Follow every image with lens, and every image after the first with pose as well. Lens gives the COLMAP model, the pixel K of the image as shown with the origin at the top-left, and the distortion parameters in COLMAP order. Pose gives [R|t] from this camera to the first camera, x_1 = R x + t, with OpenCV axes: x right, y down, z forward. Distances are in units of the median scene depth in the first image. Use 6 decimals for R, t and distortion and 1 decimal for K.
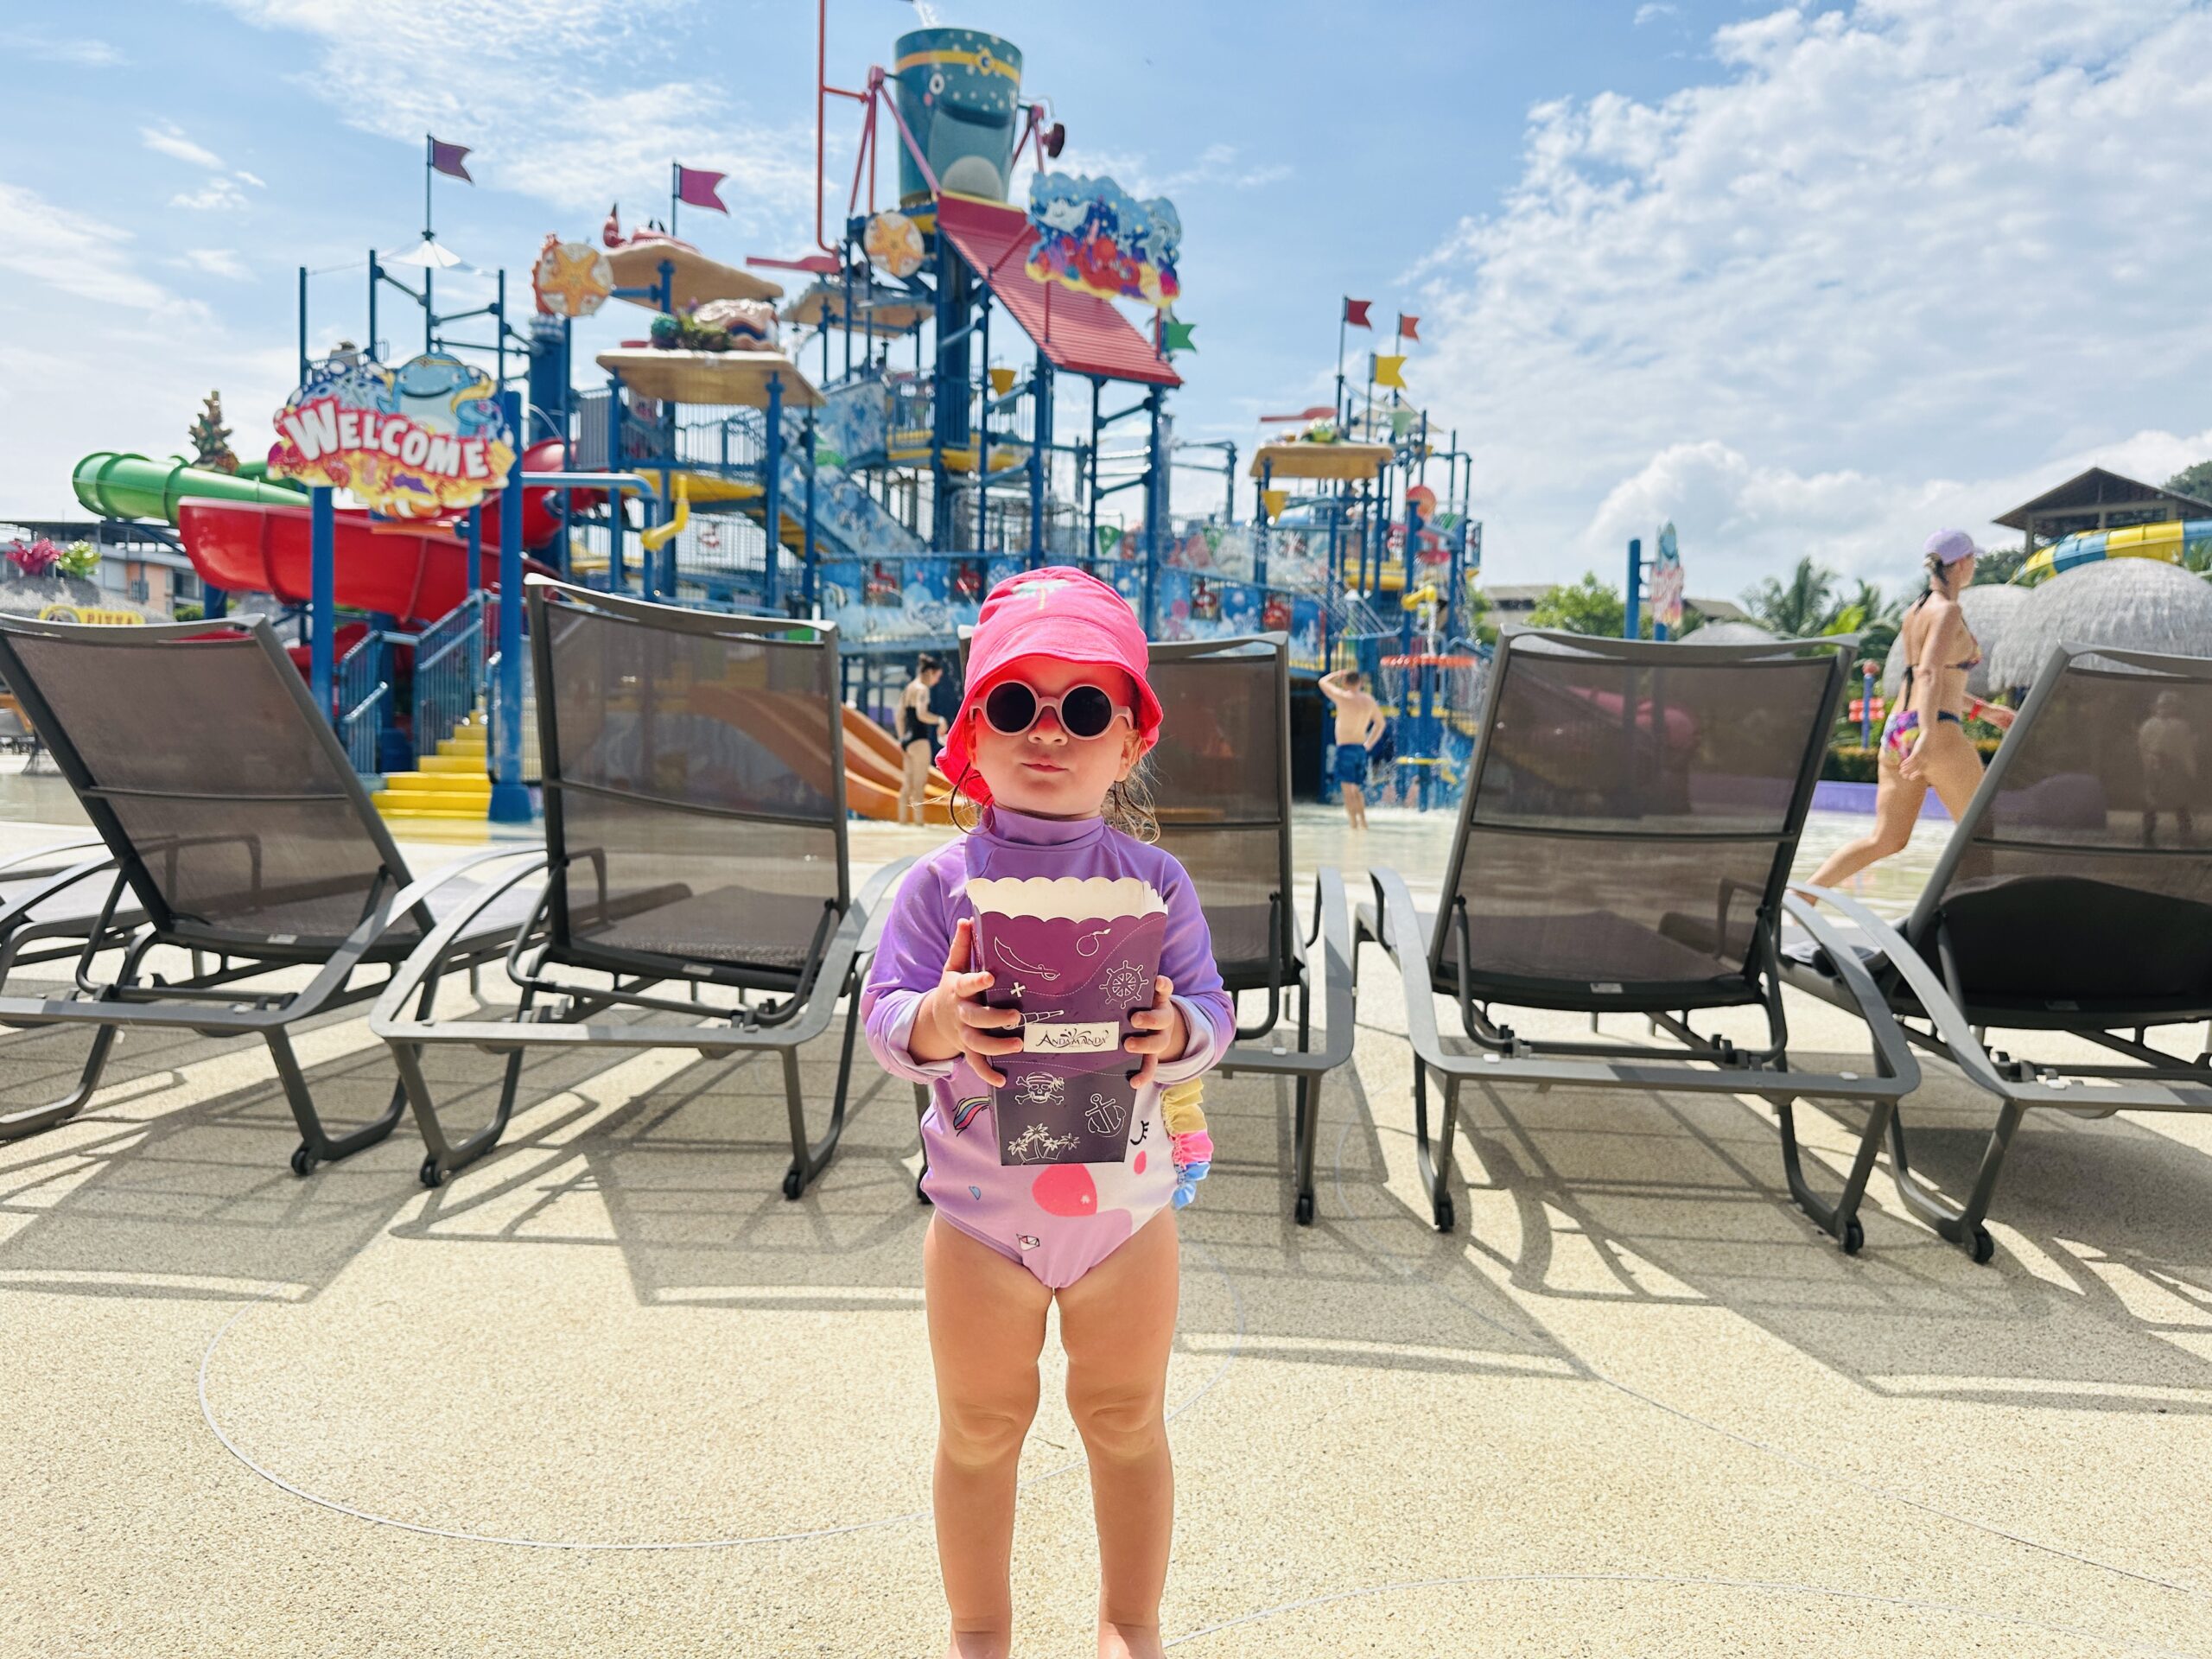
lens RADIAL K [[1553.1, 0, 1088.0], [0, 1553.1, 833.8], [0, 0, 1]] dist [0.101620, -0.204017]
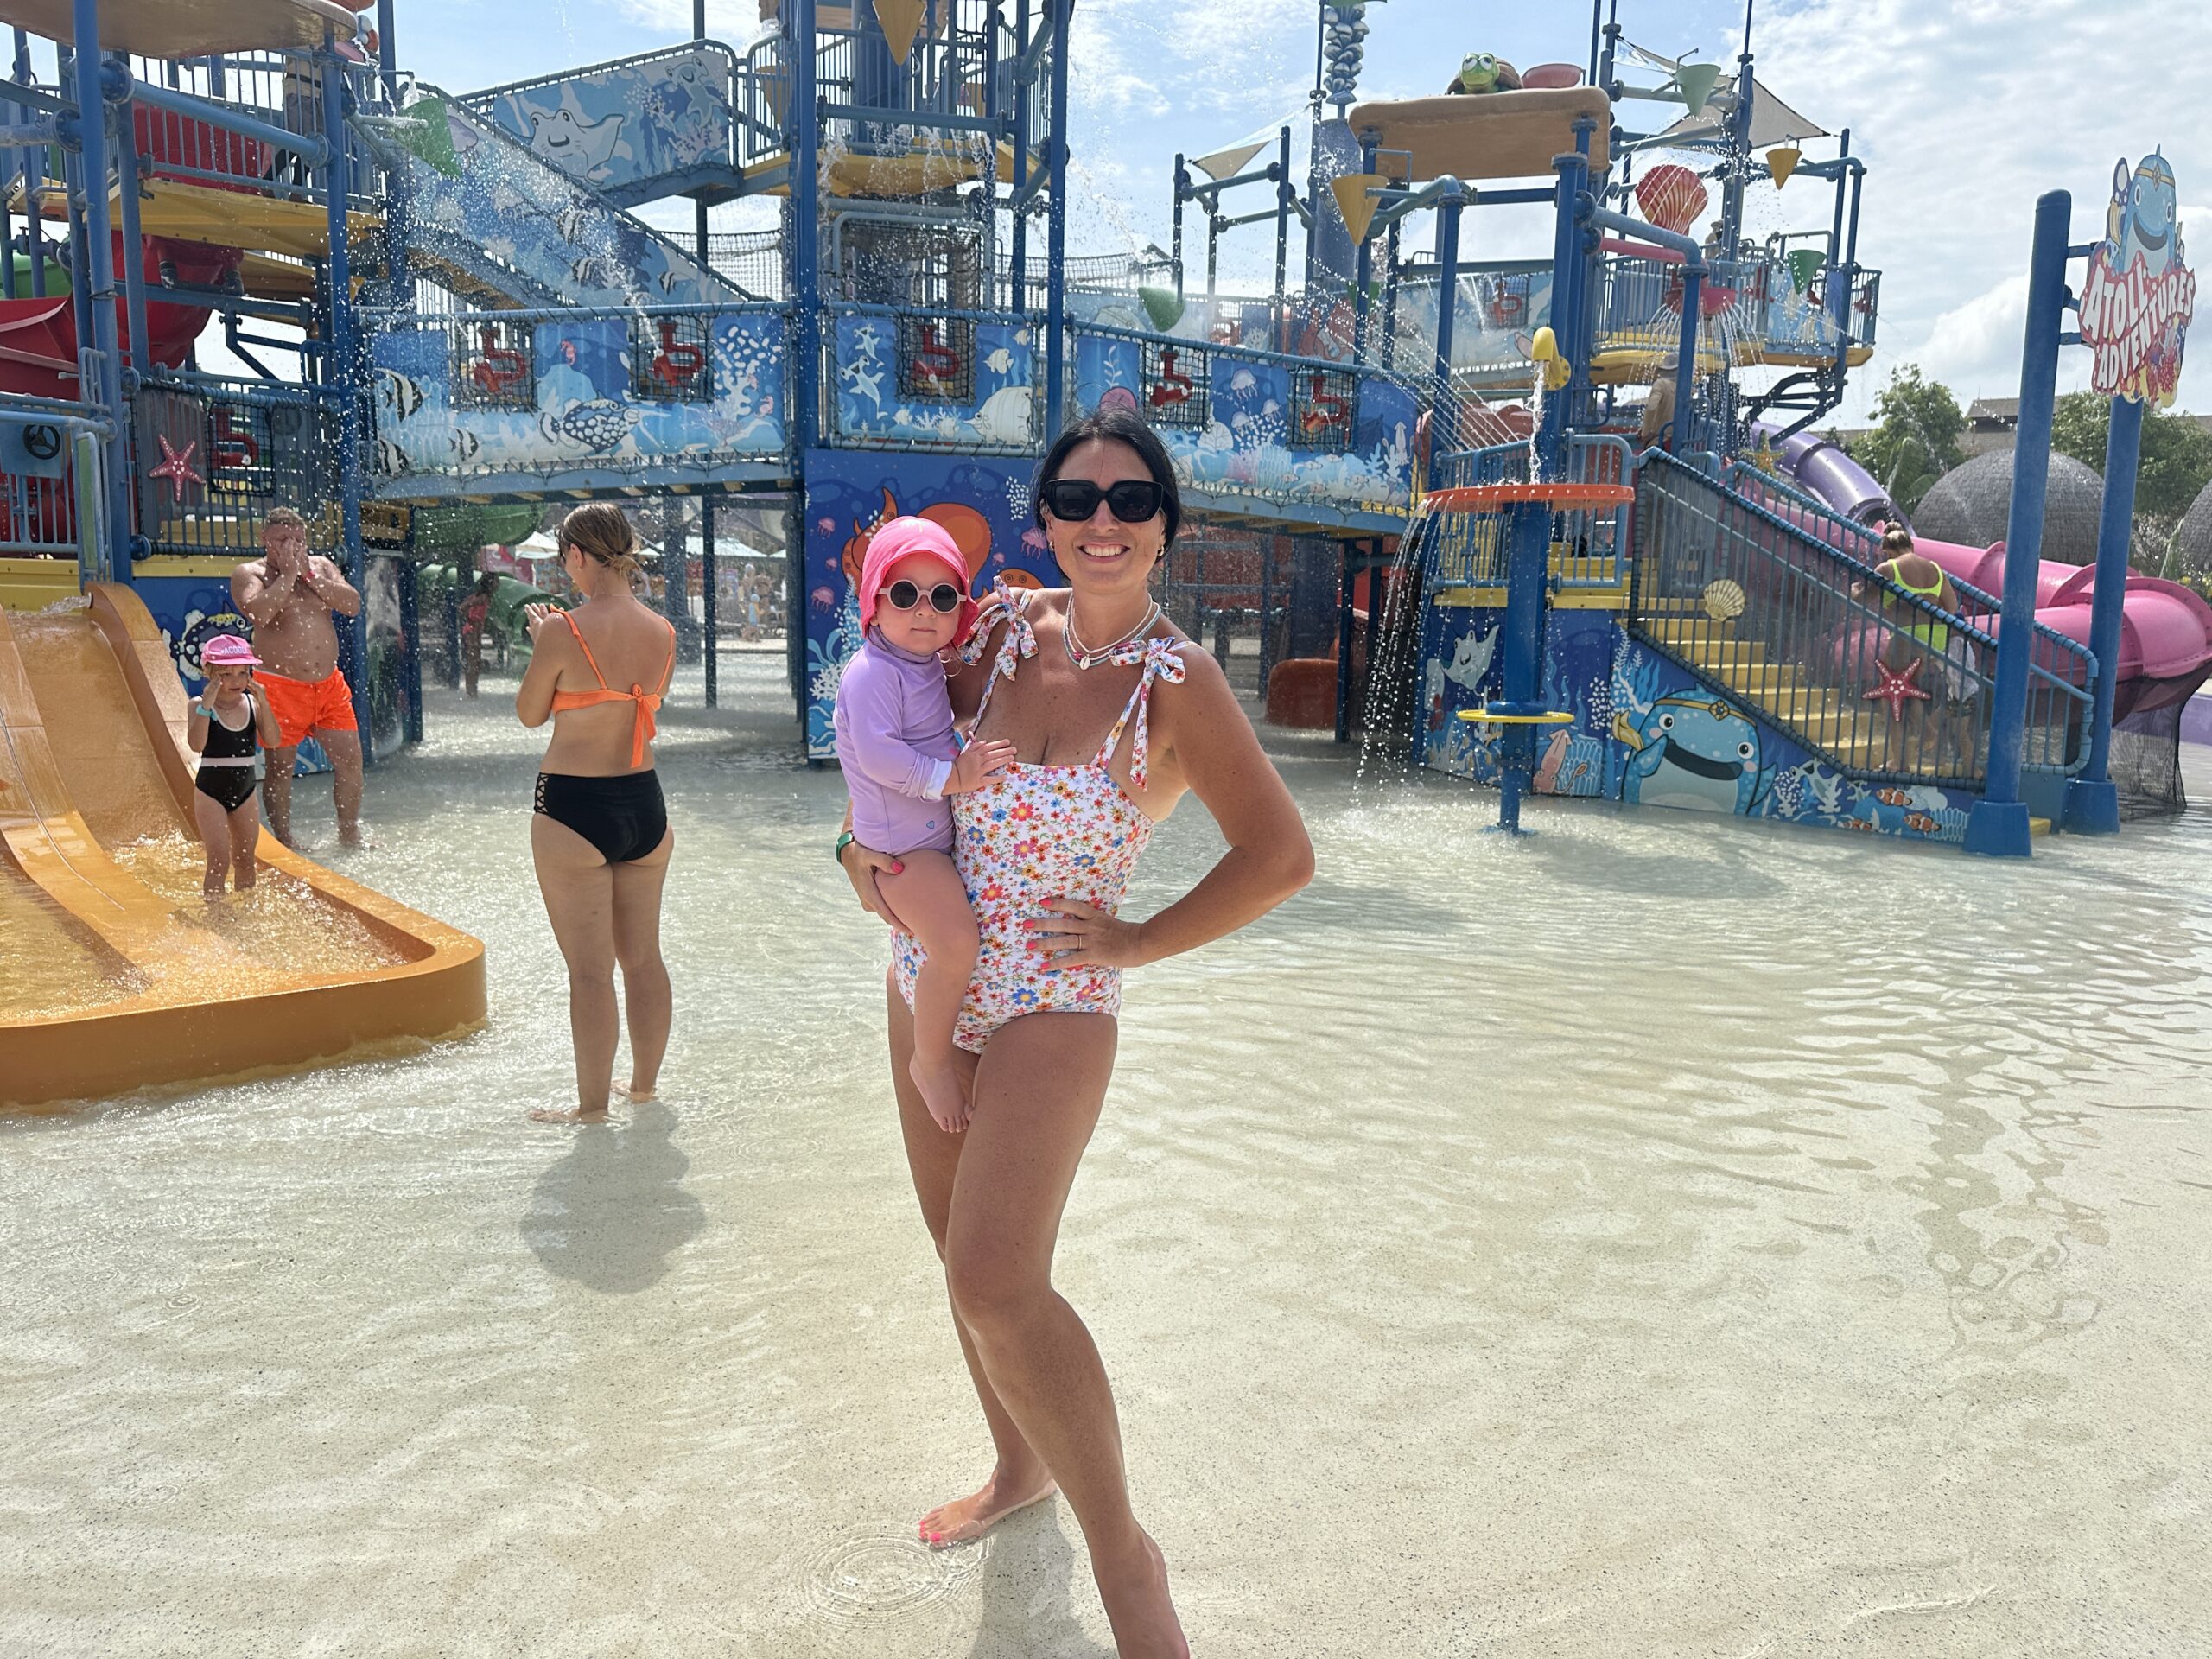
lens RADIAL K [[1542.6, 0, 1106.0], [0, 1542.6, 829.5], [0, 0, 1]] dist [0.040796, -0.061460]
pose [[0.961771, 0.040207, -0.270887, 0.212464], [-0.015475, 0.995562, 0.092822, -0.050314], [0.273417, -0.085082, 0.958125, 0.494917]]
